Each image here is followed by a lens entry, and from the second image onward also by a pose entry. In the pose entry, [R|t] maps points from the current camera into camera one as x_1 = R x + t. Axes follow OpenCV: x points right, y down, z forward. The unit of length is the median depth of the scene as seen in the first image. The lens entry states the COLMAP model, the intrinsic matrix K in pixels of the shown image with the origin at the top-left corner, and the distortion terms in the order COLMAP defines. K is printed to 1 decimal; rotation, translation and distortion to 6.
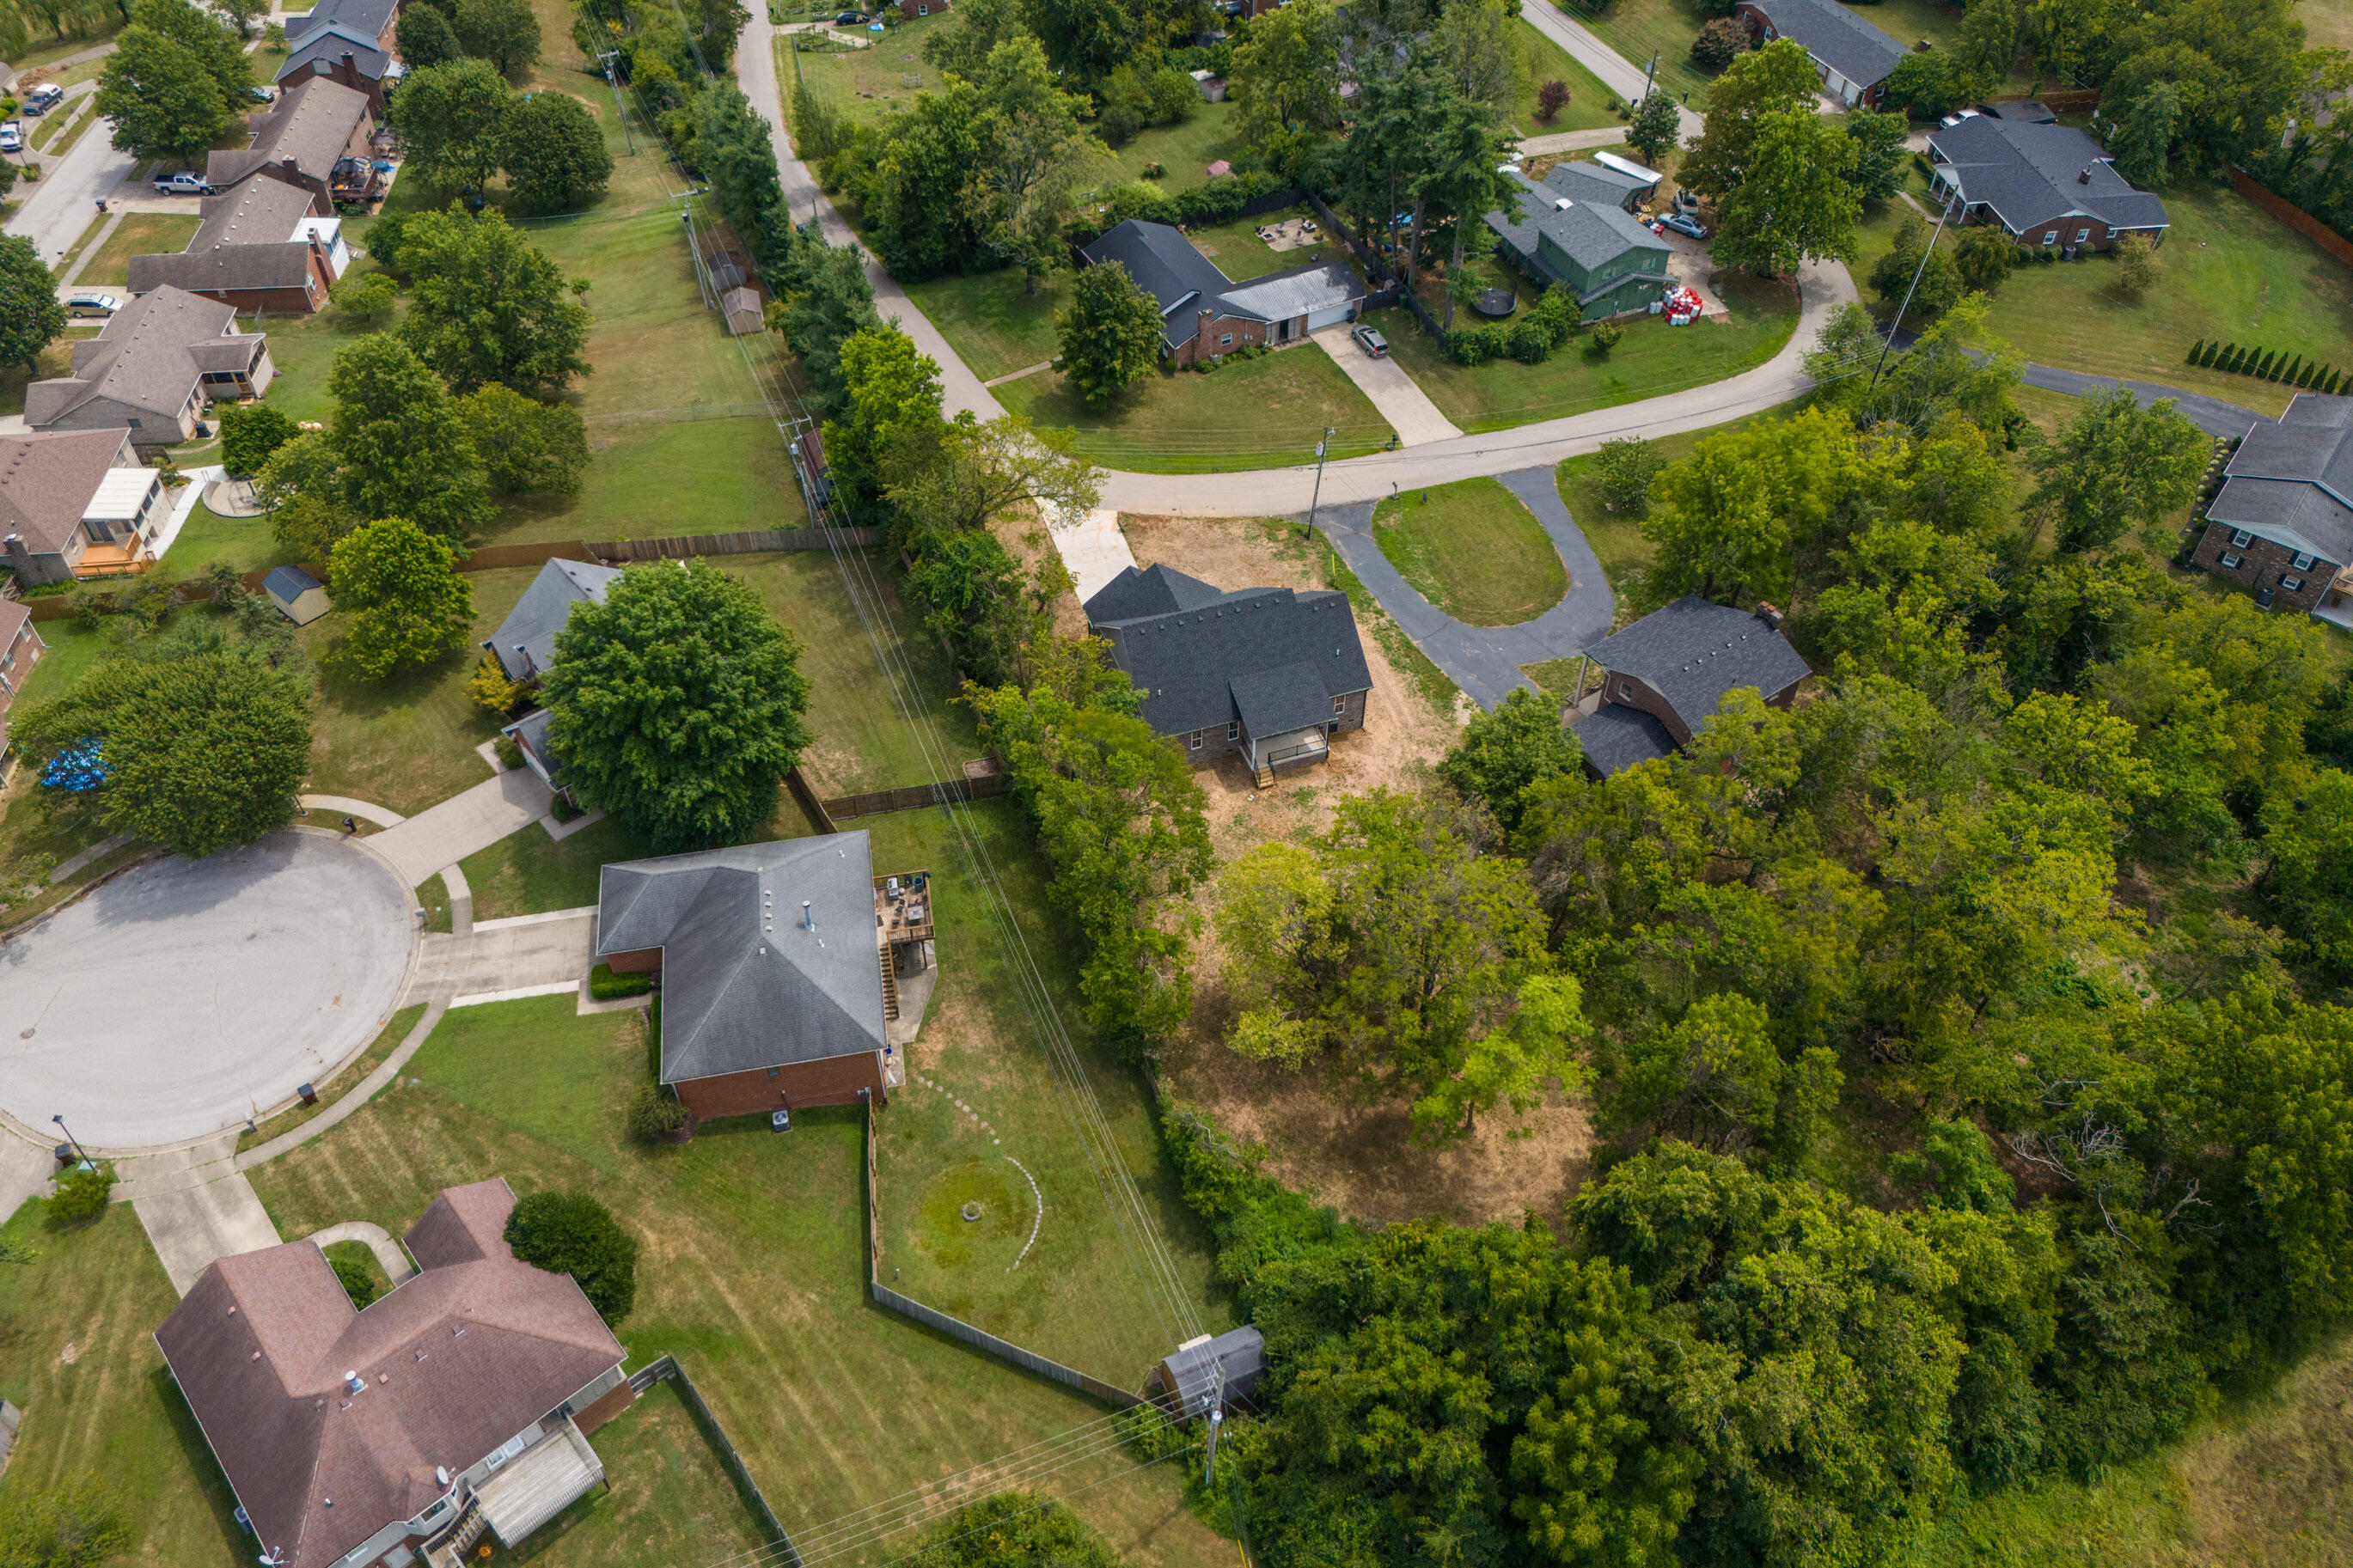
lens RADIAL K [[1741.2, 0, 1179.5], [0, 1741.2, 780.0], [0, 0, 1]] dist [0.057944, -0.052011]
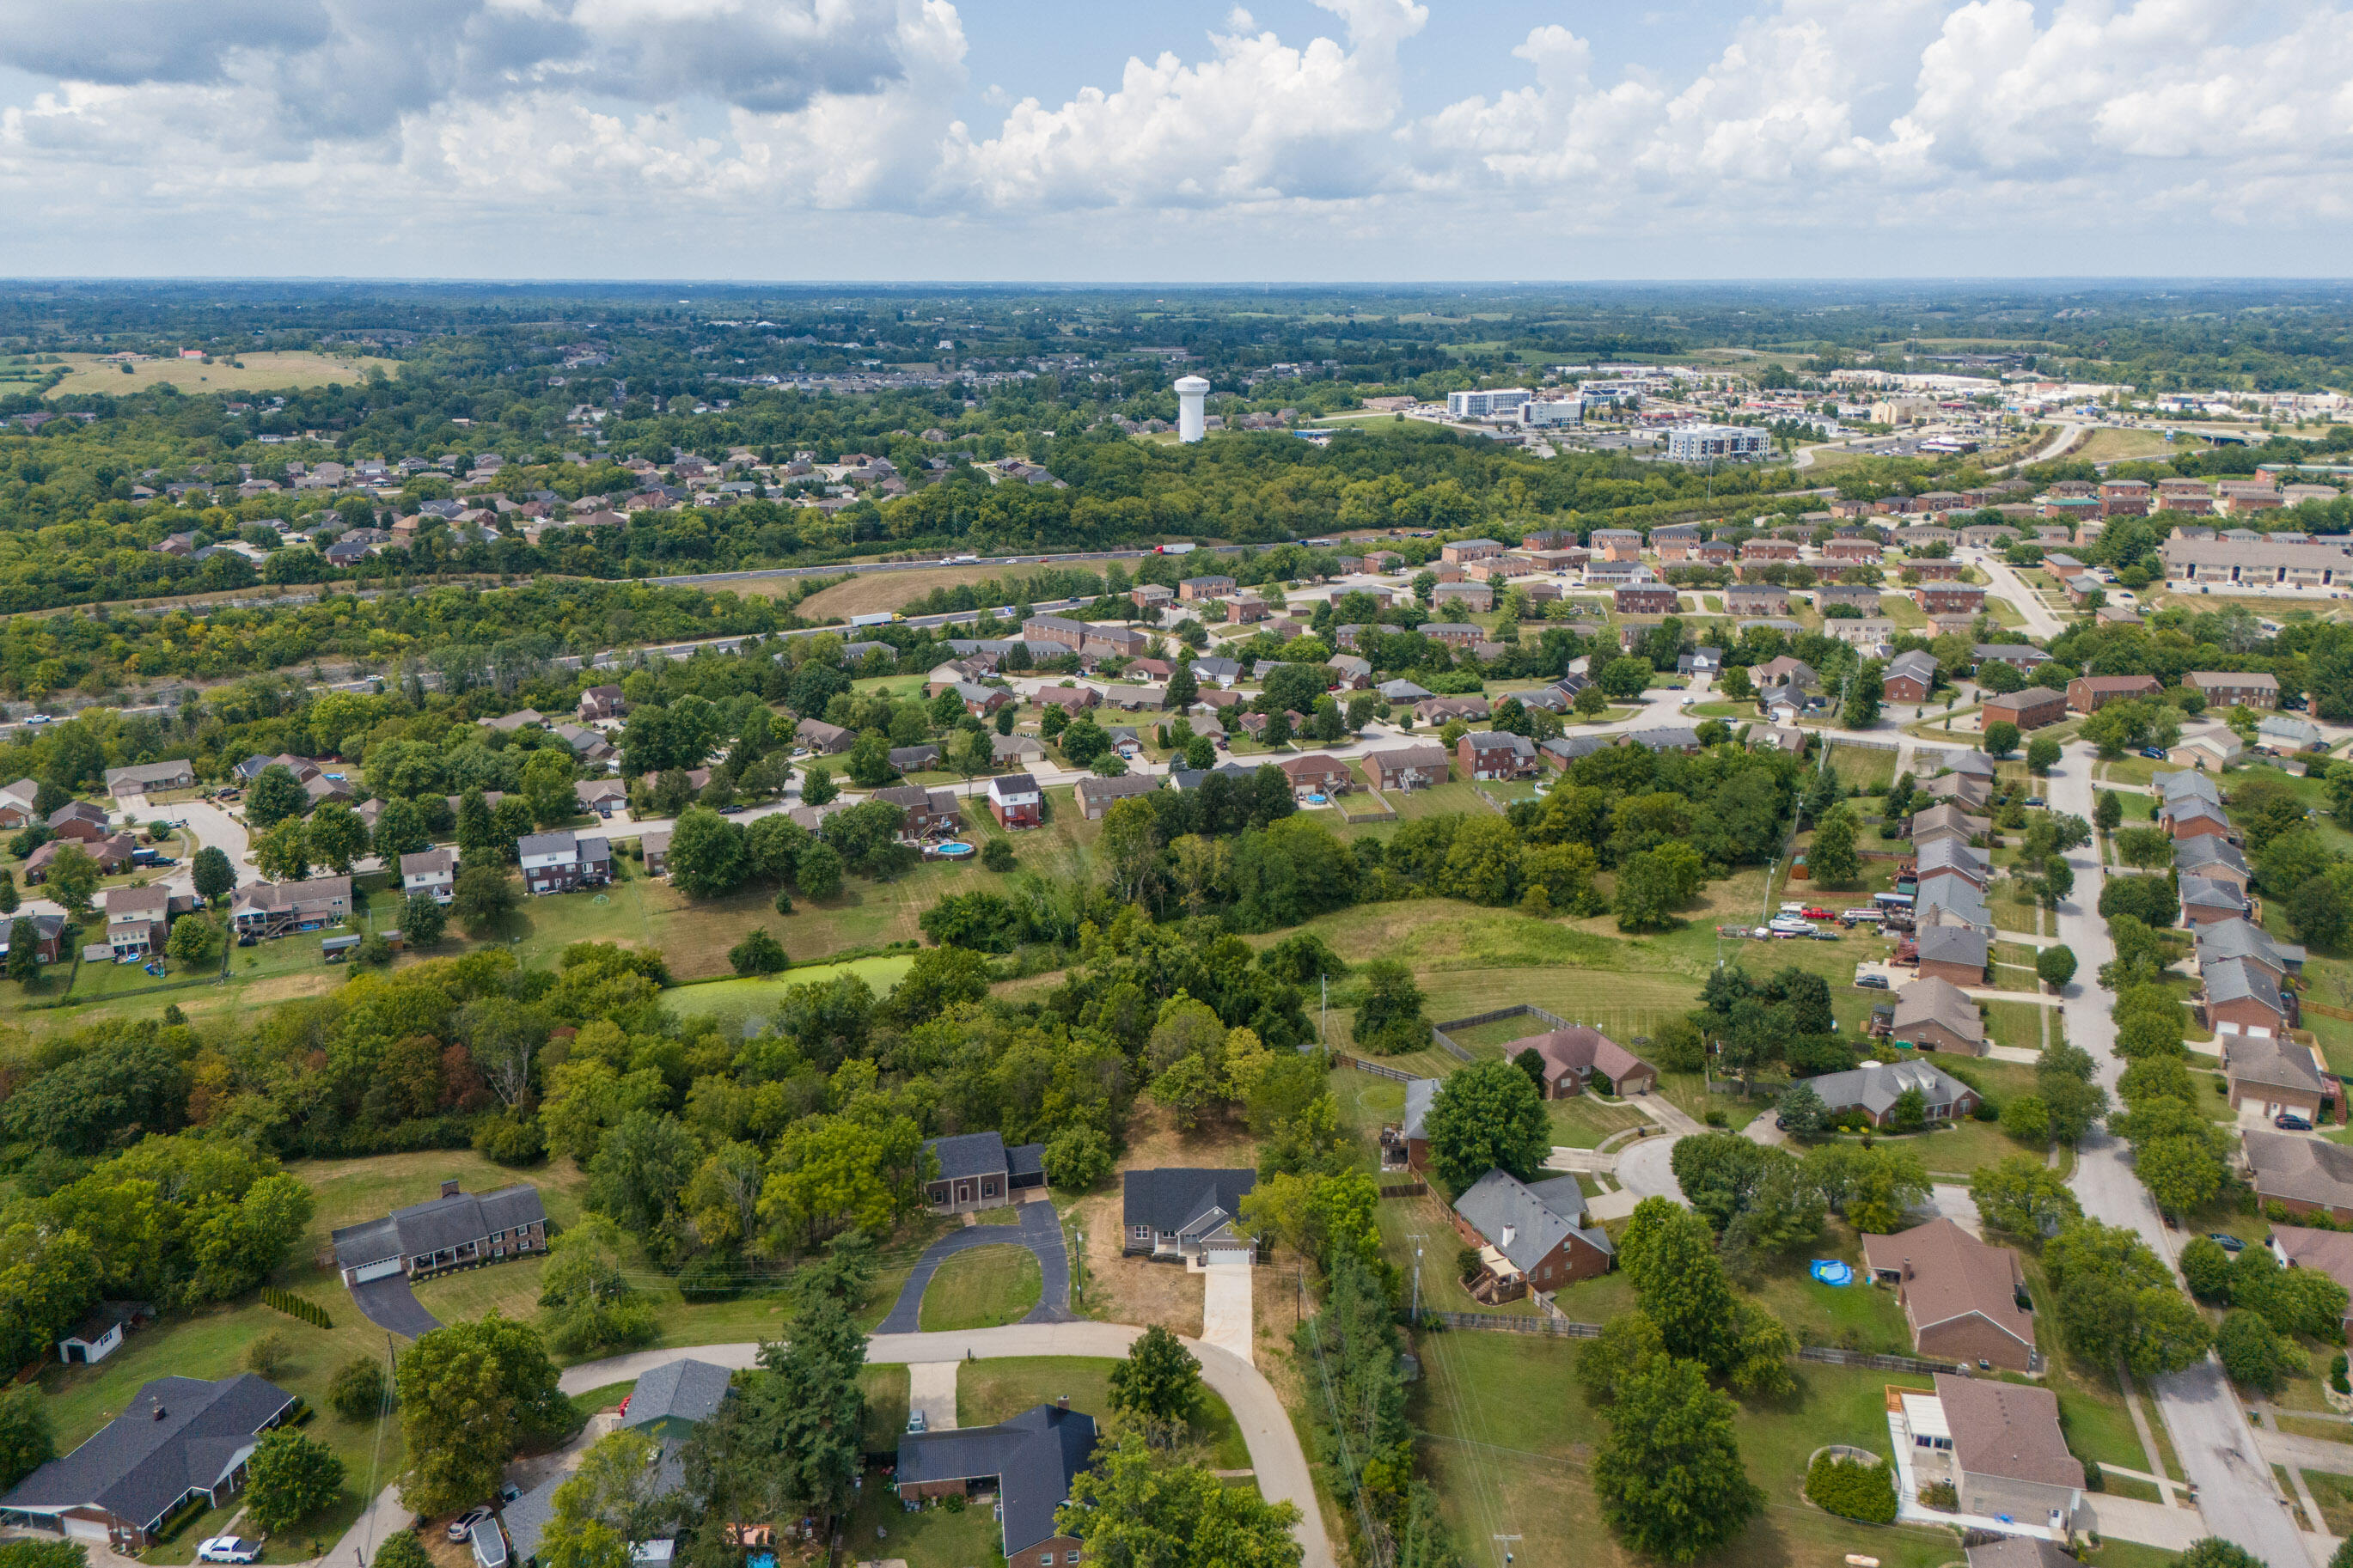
lens RADIAL K [[1748.2, 0, 1176.6], [0, 1748.2, 770.2], [0, 0, 1]] dist [0.070277, -0.063772]
pose [[-0.942574, -0.098351, 0.319188, -0.412986], [0.232267, 0.493727, 0.838025, -1.525977], [-0.240012, 0.864037, -0.442531, 1.207219]]
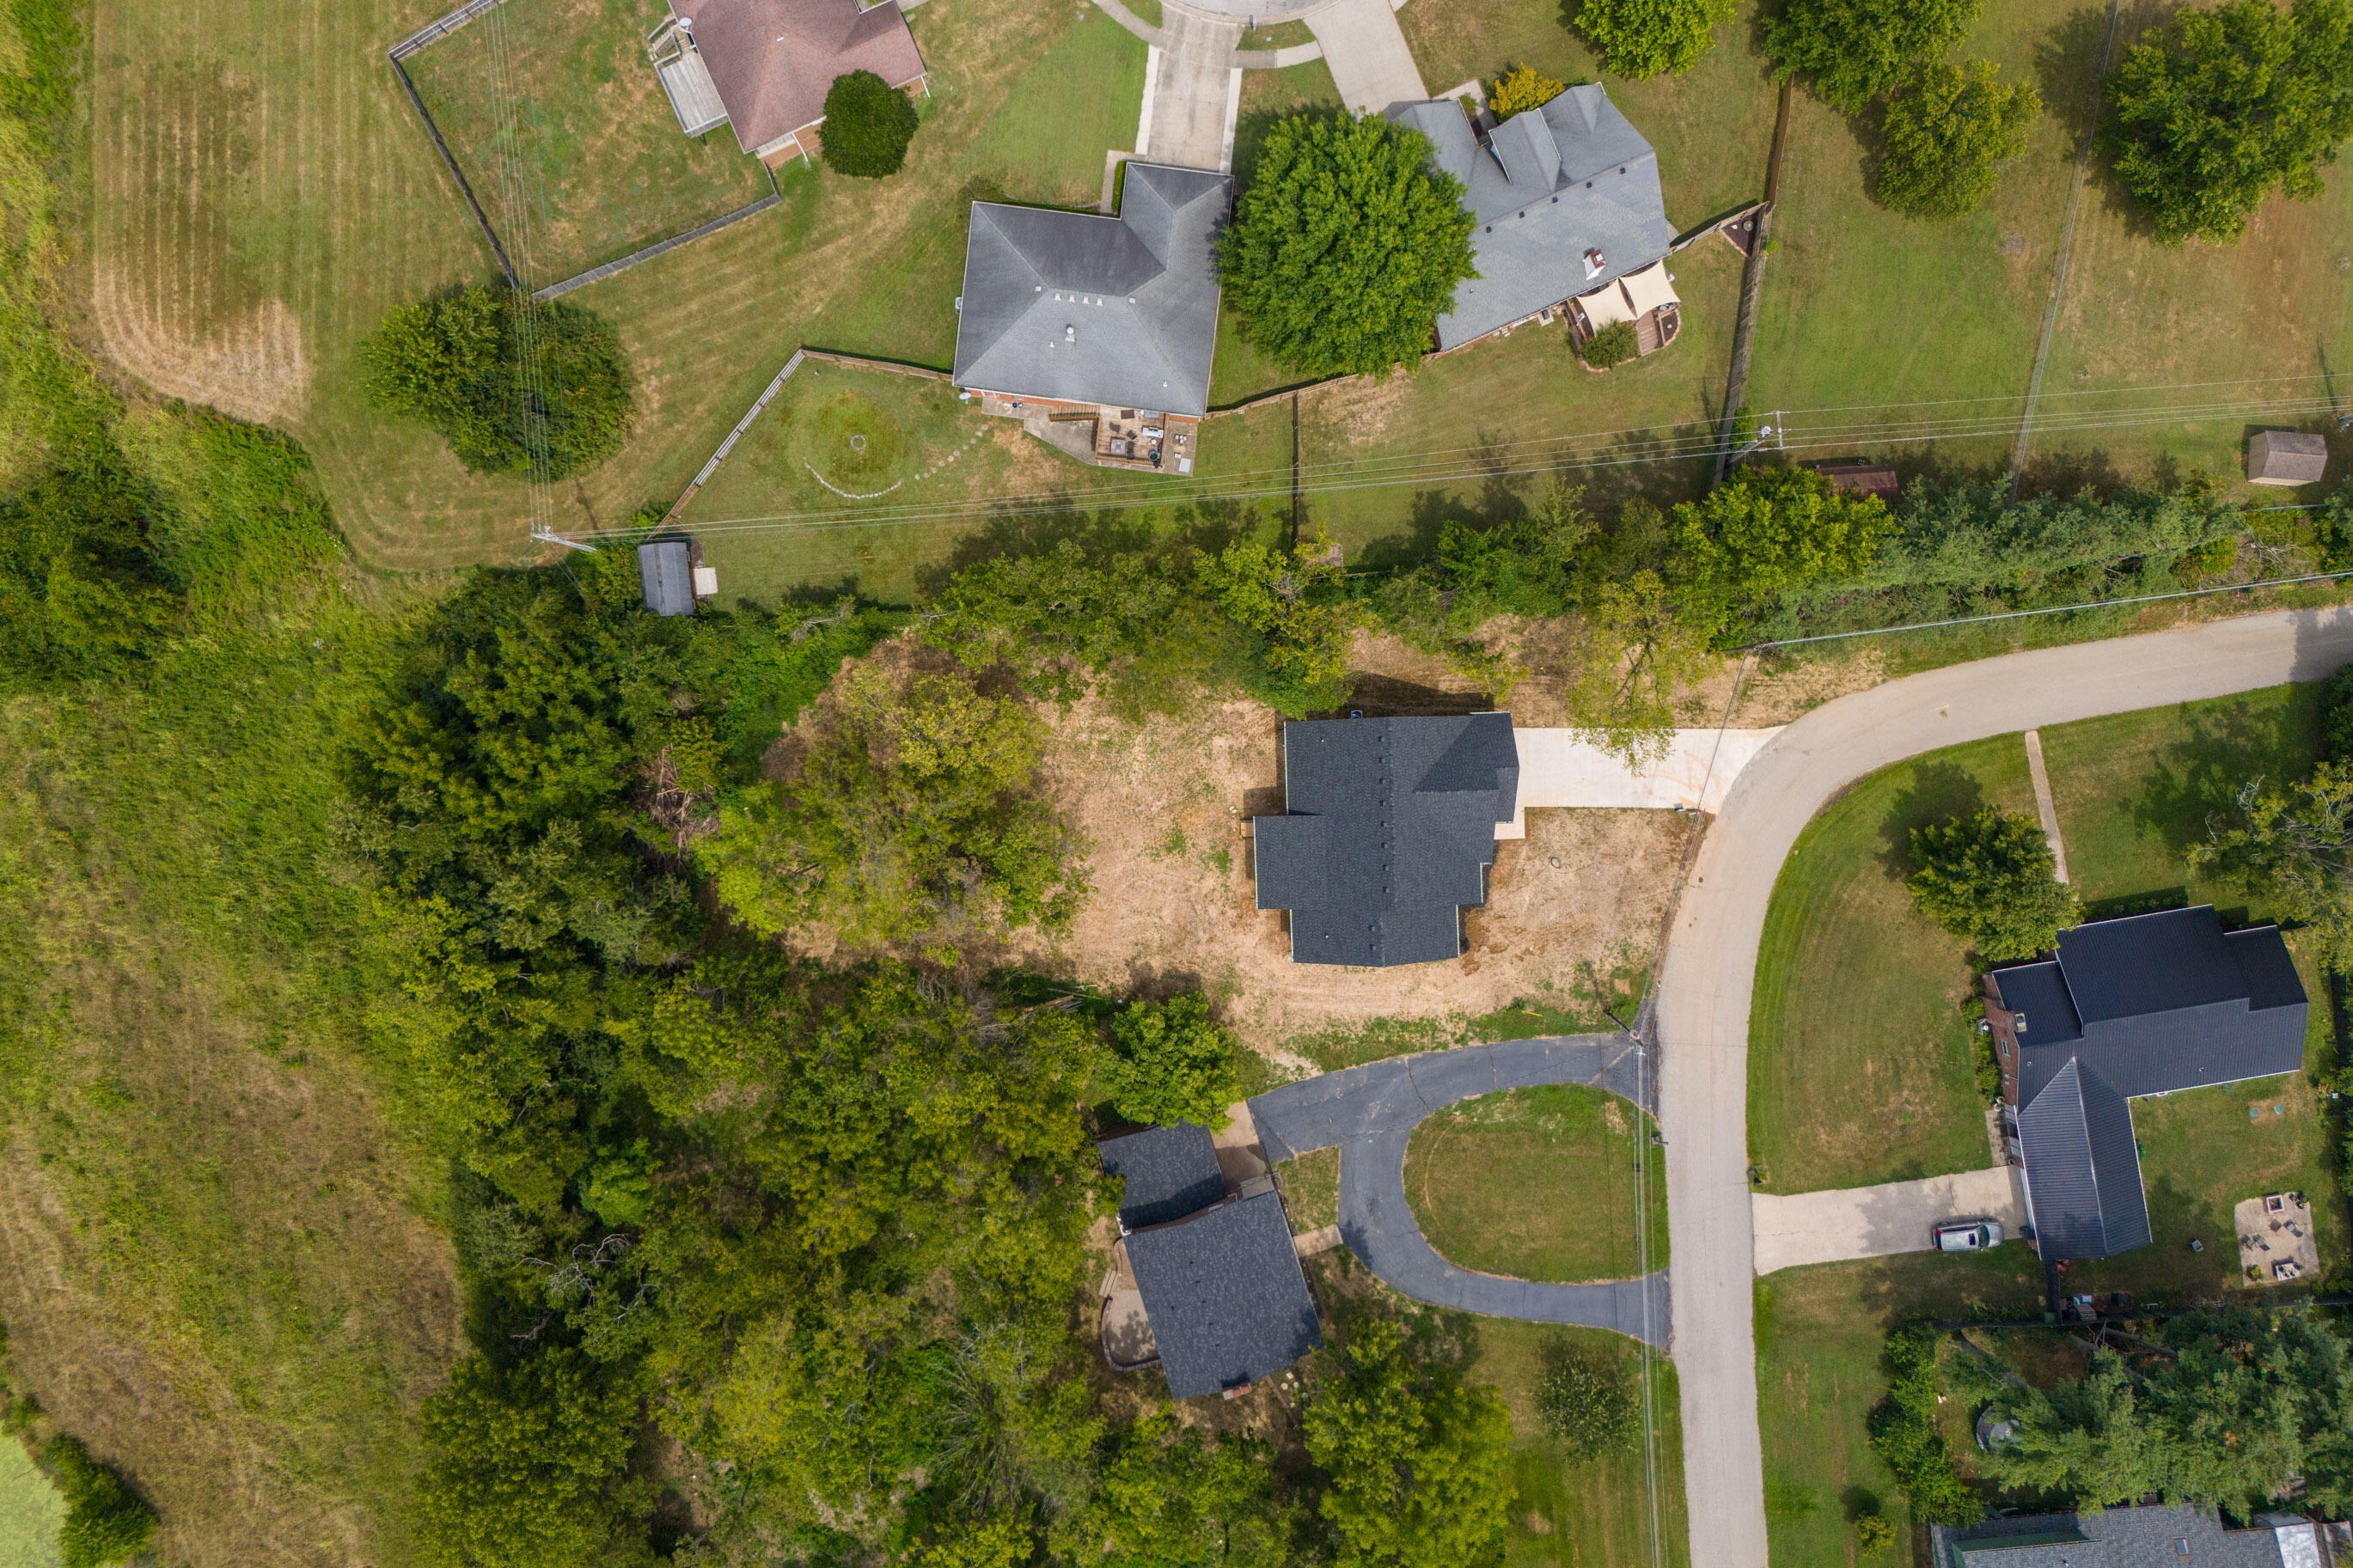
lens RADIAL K [[1741.2, 0, 1179.5], [0, 1741.2, 780.0], [0, 0, 1]] dist [0.057944, -0.052011]
pose [[-0.307042, 0.951681, 0.005327, 0.023693], [-0.676755, -0.222271, 0.701853, -0.564242], [0.669124, 0.211893, 0.712302, 0.203305]]
